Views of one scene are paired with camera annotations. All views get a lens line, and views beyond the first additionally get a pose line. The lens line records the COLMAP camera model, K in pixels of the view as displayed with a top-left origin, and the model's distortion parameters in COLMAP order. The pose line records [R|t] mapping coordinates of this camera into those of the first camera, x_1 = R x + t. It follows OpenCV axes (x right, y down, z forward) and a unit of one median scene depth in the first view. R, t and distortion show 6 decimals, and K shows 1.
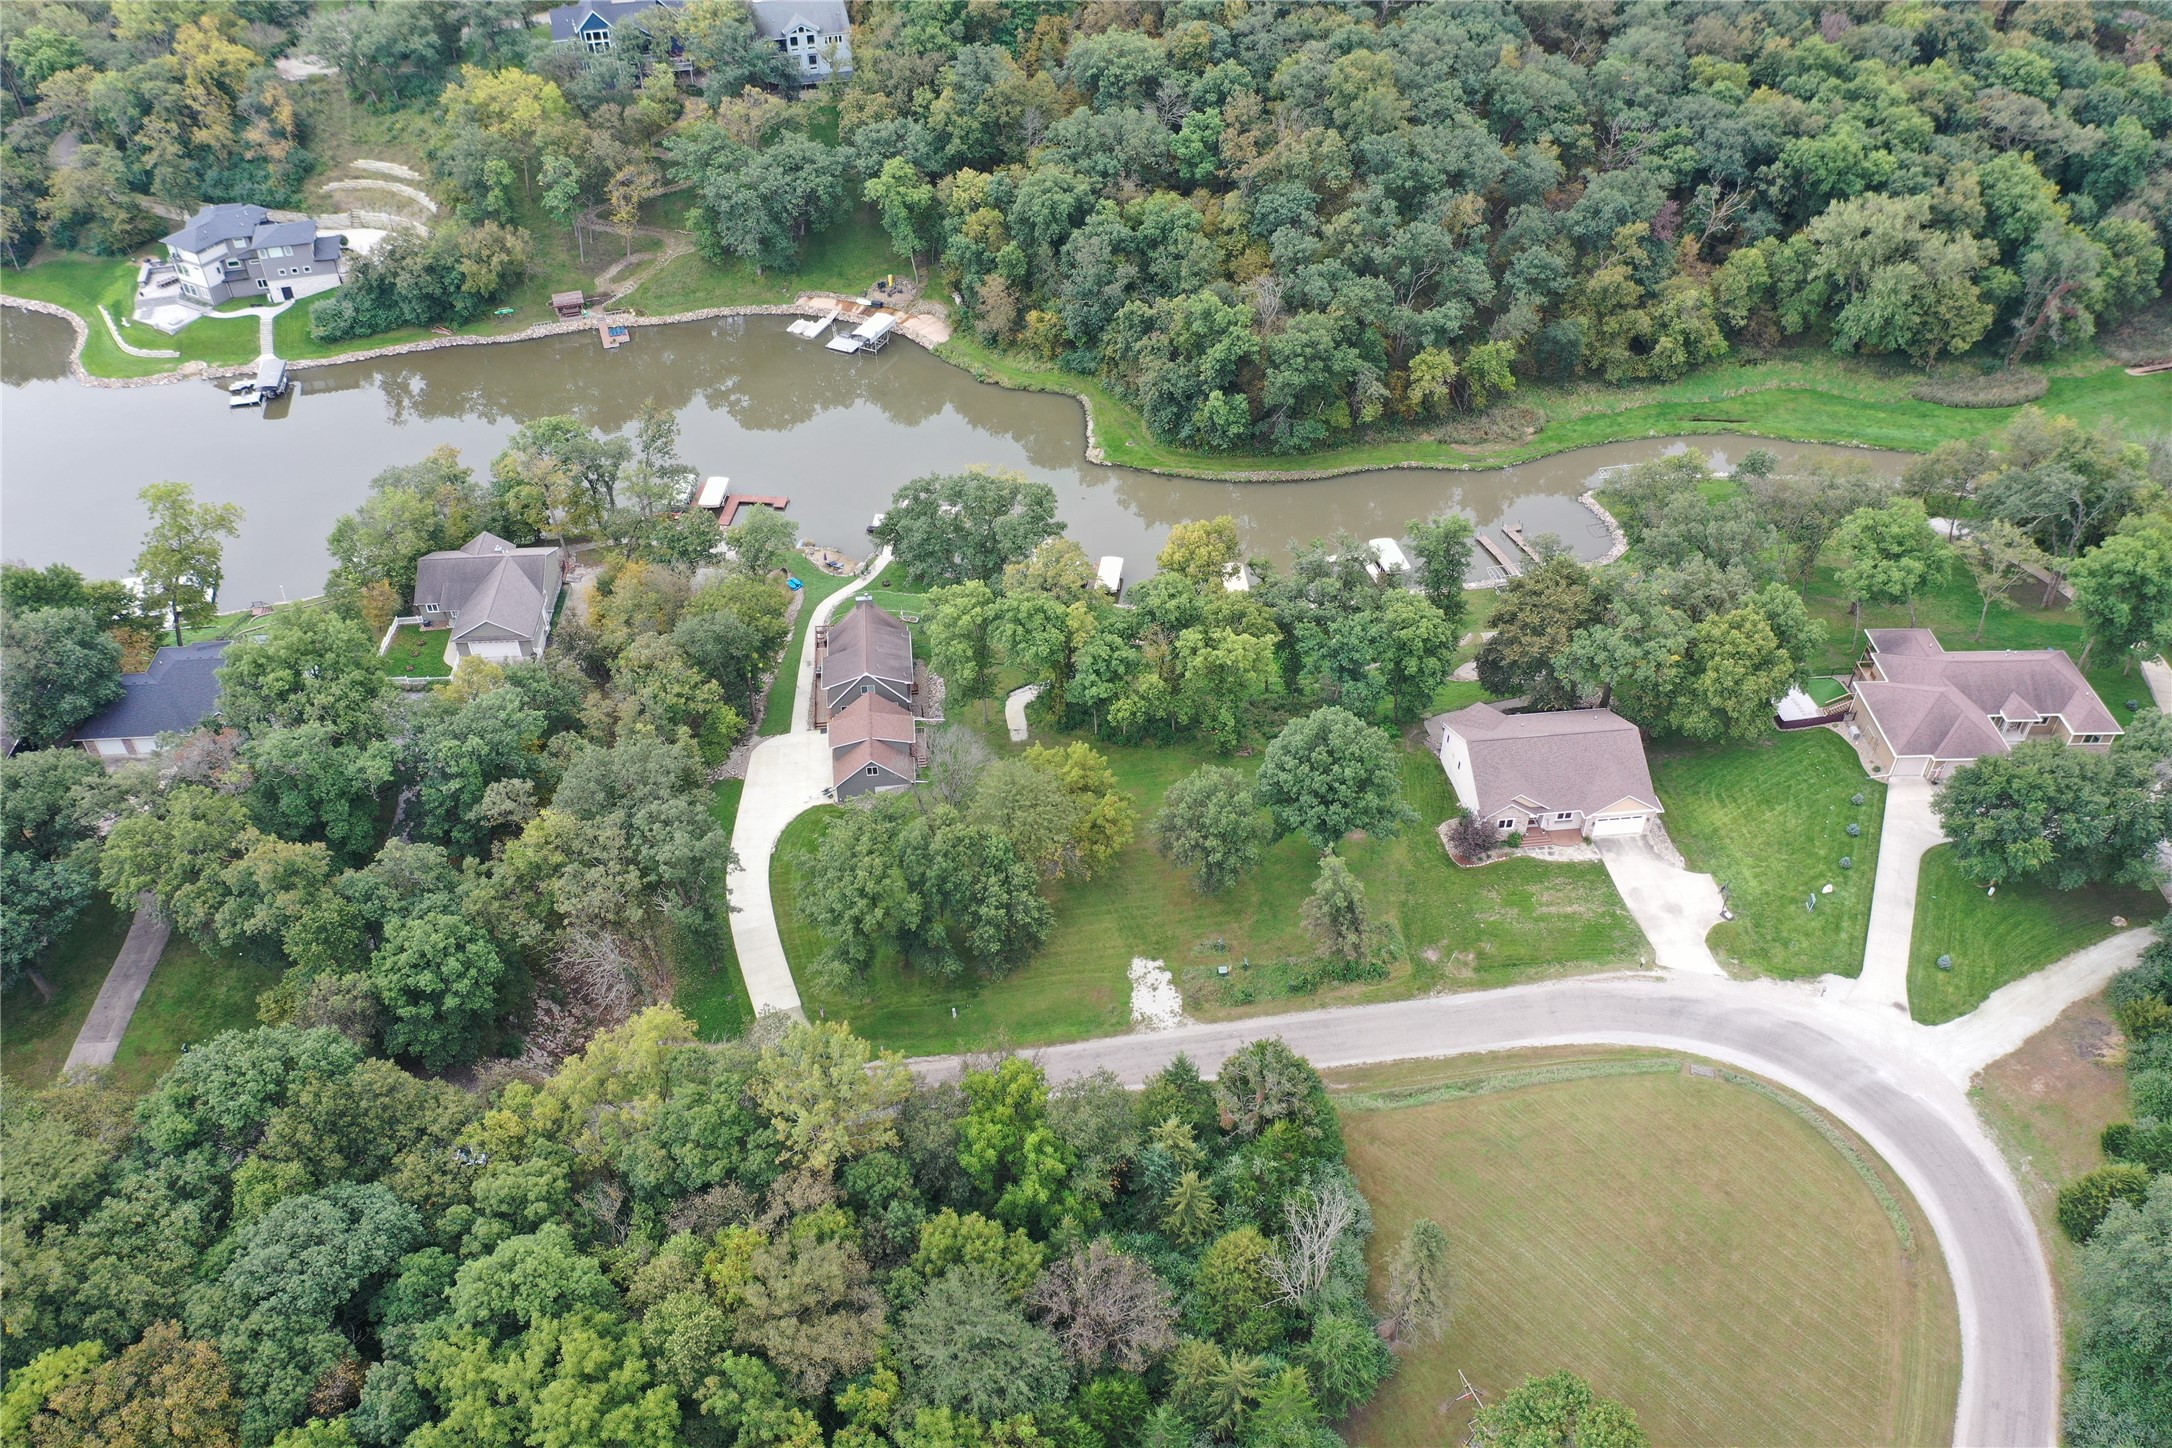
lens RADIAL K [[1711.1, 0, 1083.5], [0, 1711.1, 717.9], [0, 0, 1]] dist [-0.007303, -0.000628]
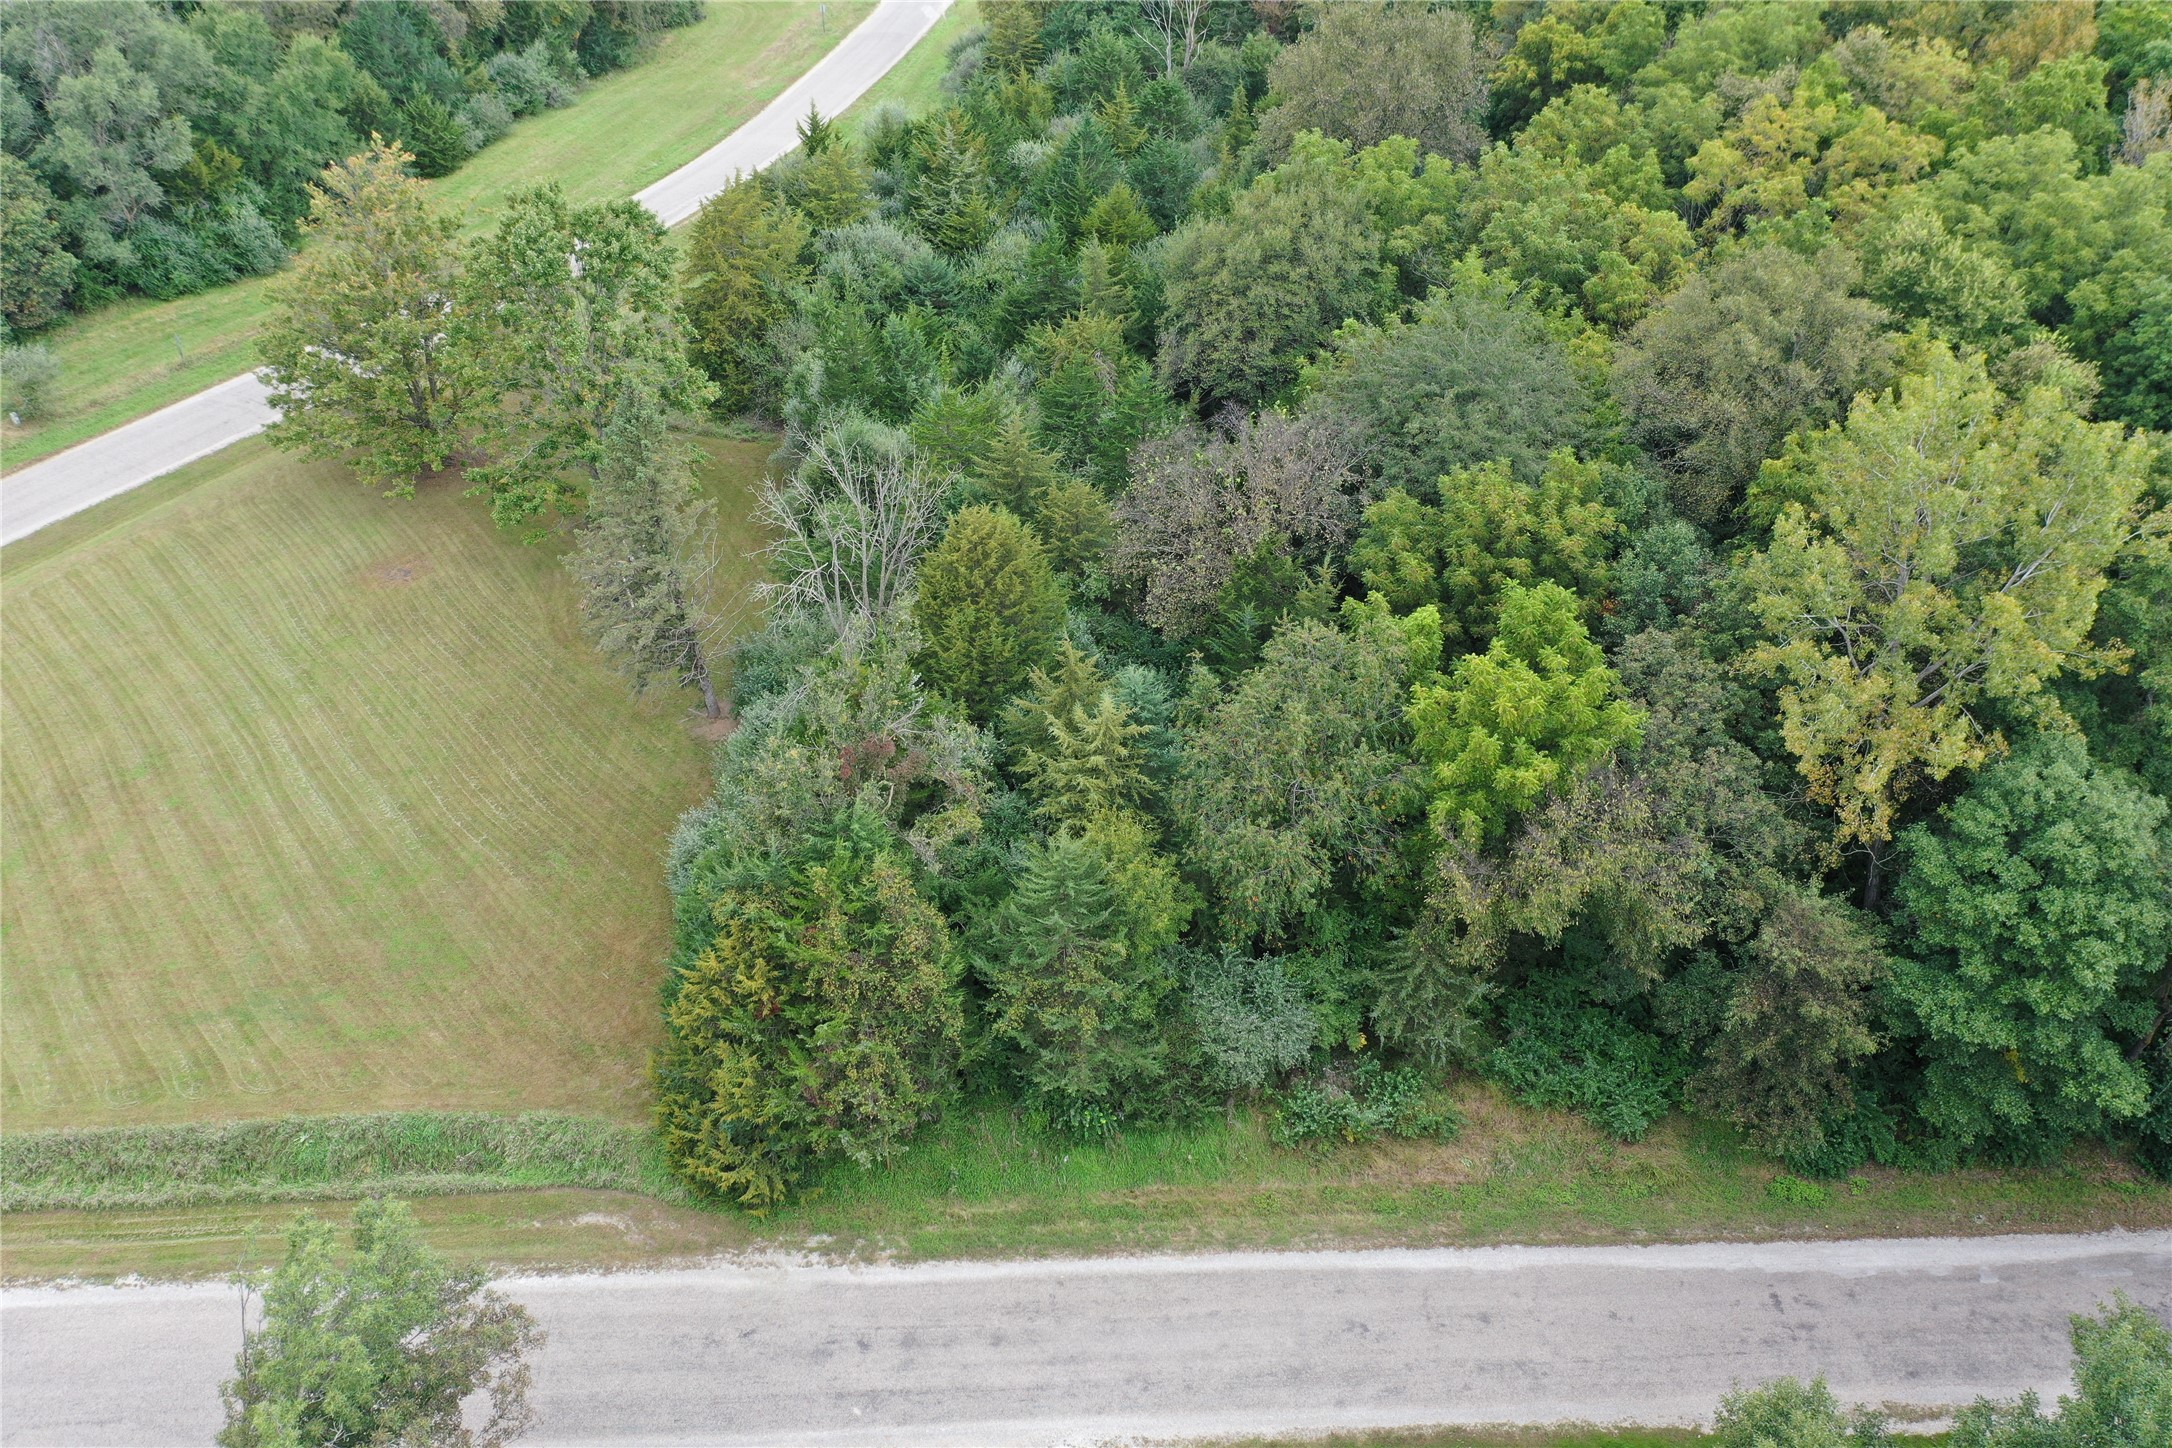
lens RADIAL K [[1711.1, 0, 1083.8], [0, 1711.1, 723.3], [0, 0, 1]] dist [-0.007303, -0.000628]
pose [[-0.999586, 0.007143, 0.027872, 0.034911], [0.028773, 0.250064, 0.967802, -0.131026], [-0.000057, 0.968203, -0.250166, 0.874740]]
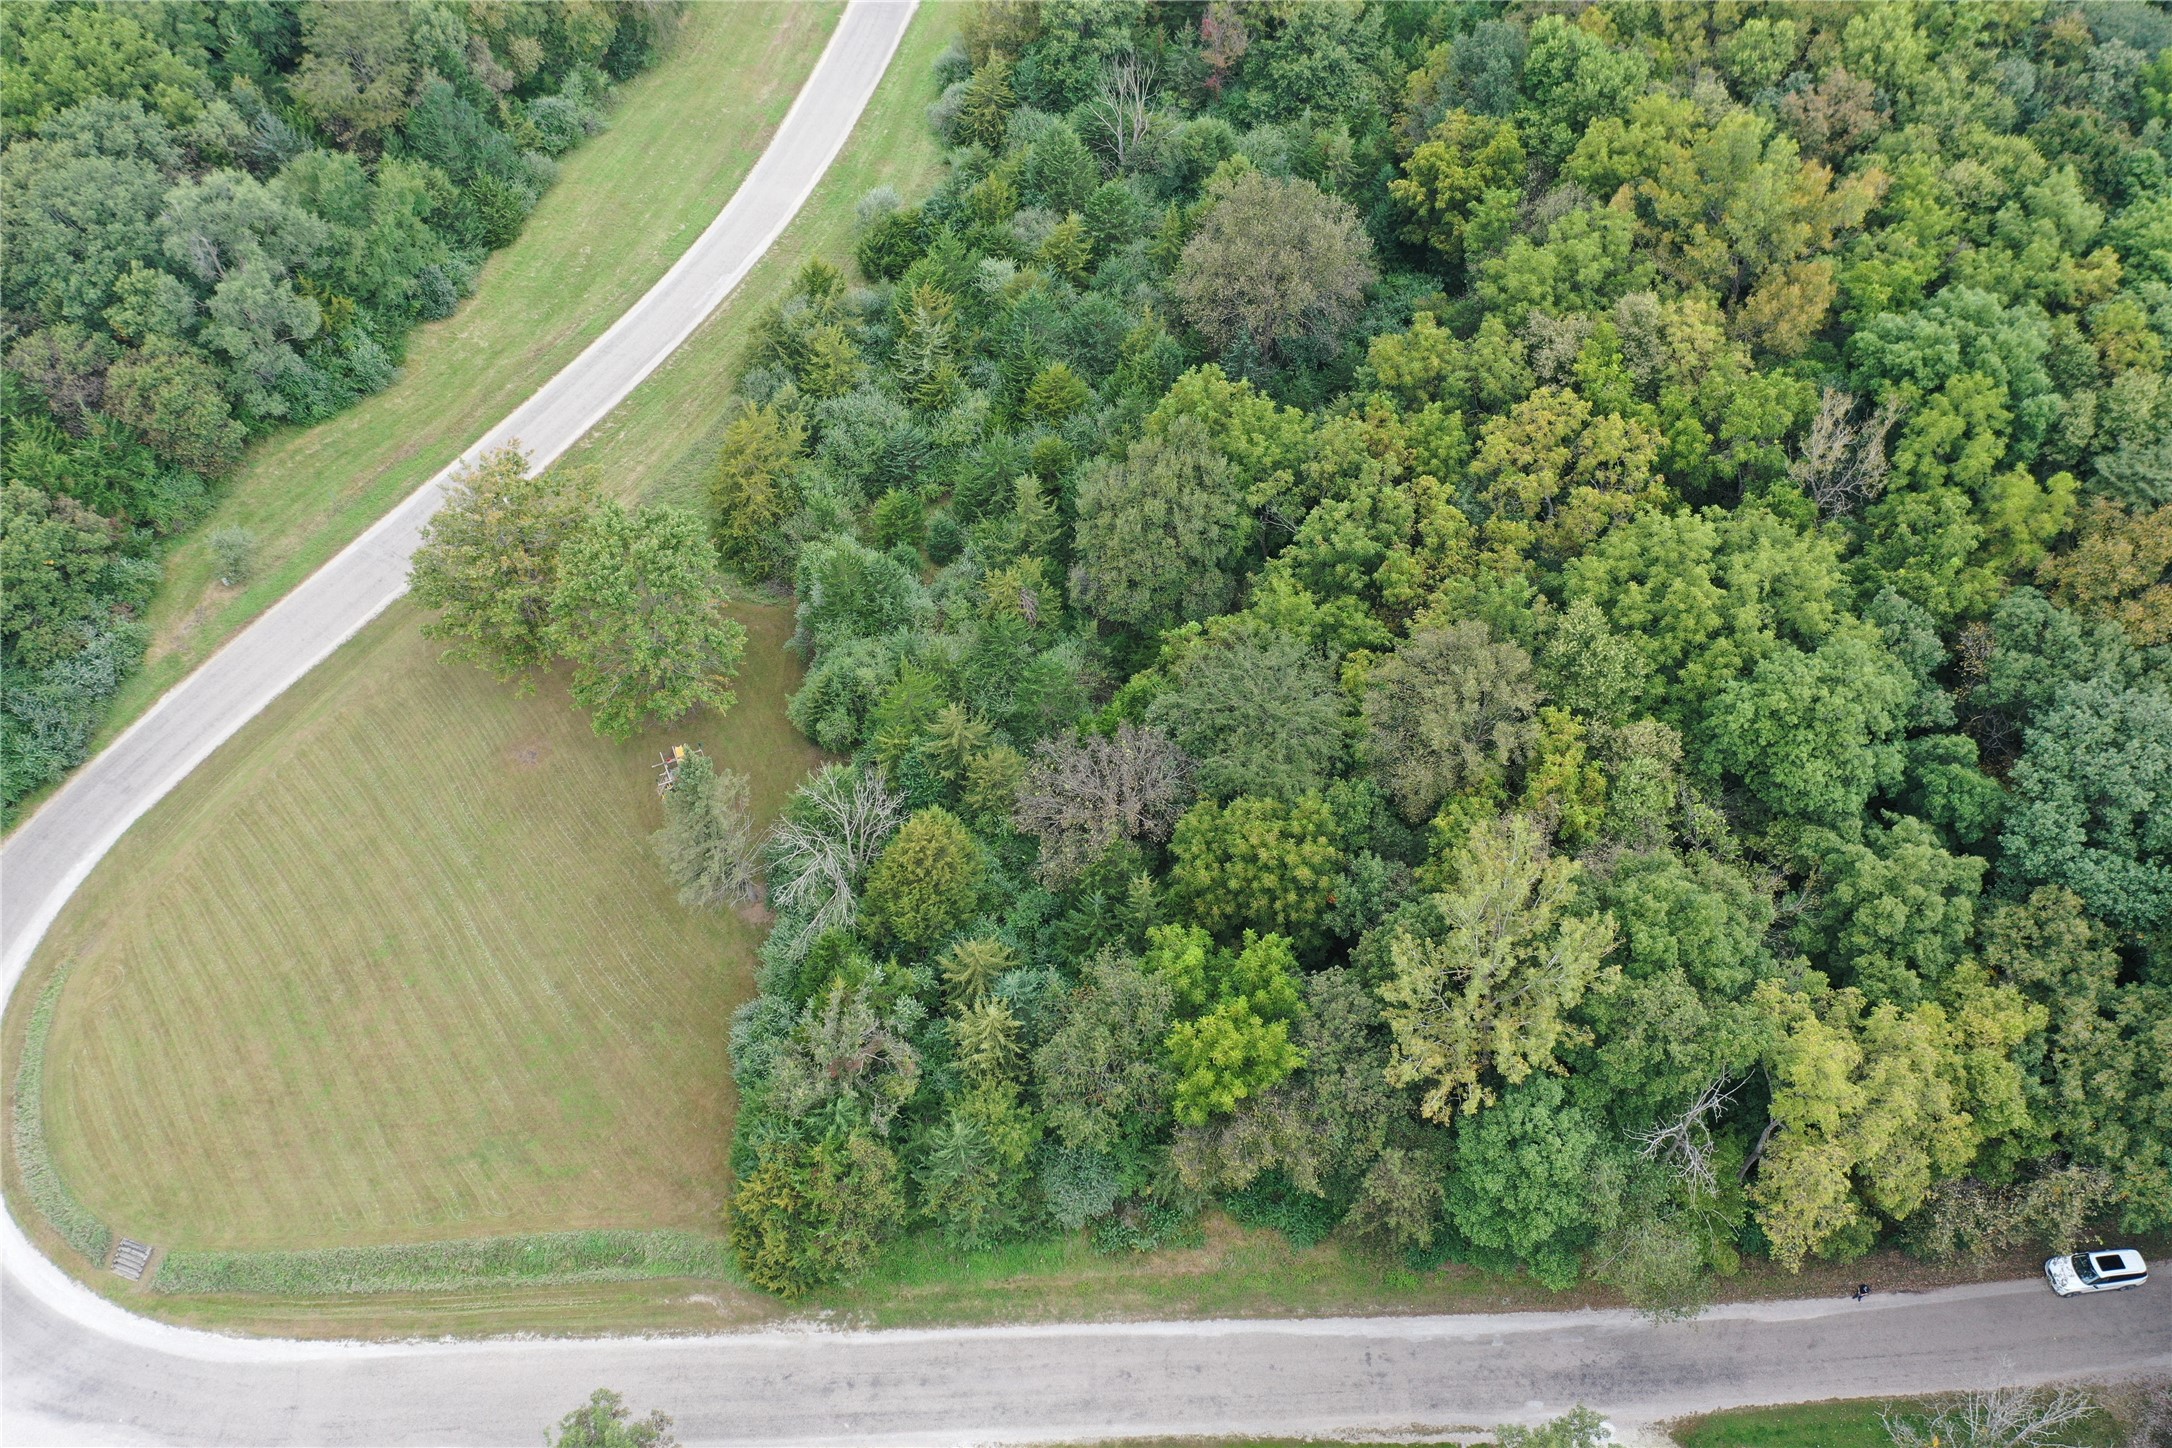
lens RADIAL K [[1711.1, 0, 1083.1], [0, 1711.1, 726.4], [0, 0, 1]] dist [-0.007303, -0.000628]
pose [[-0.998382, -0.015383, 0.054746, -0.016973], [0.054965, -0.014220, 0.998387, -0.348063], [-0.014579, 0.999781, 0.015043, 0.690532]]
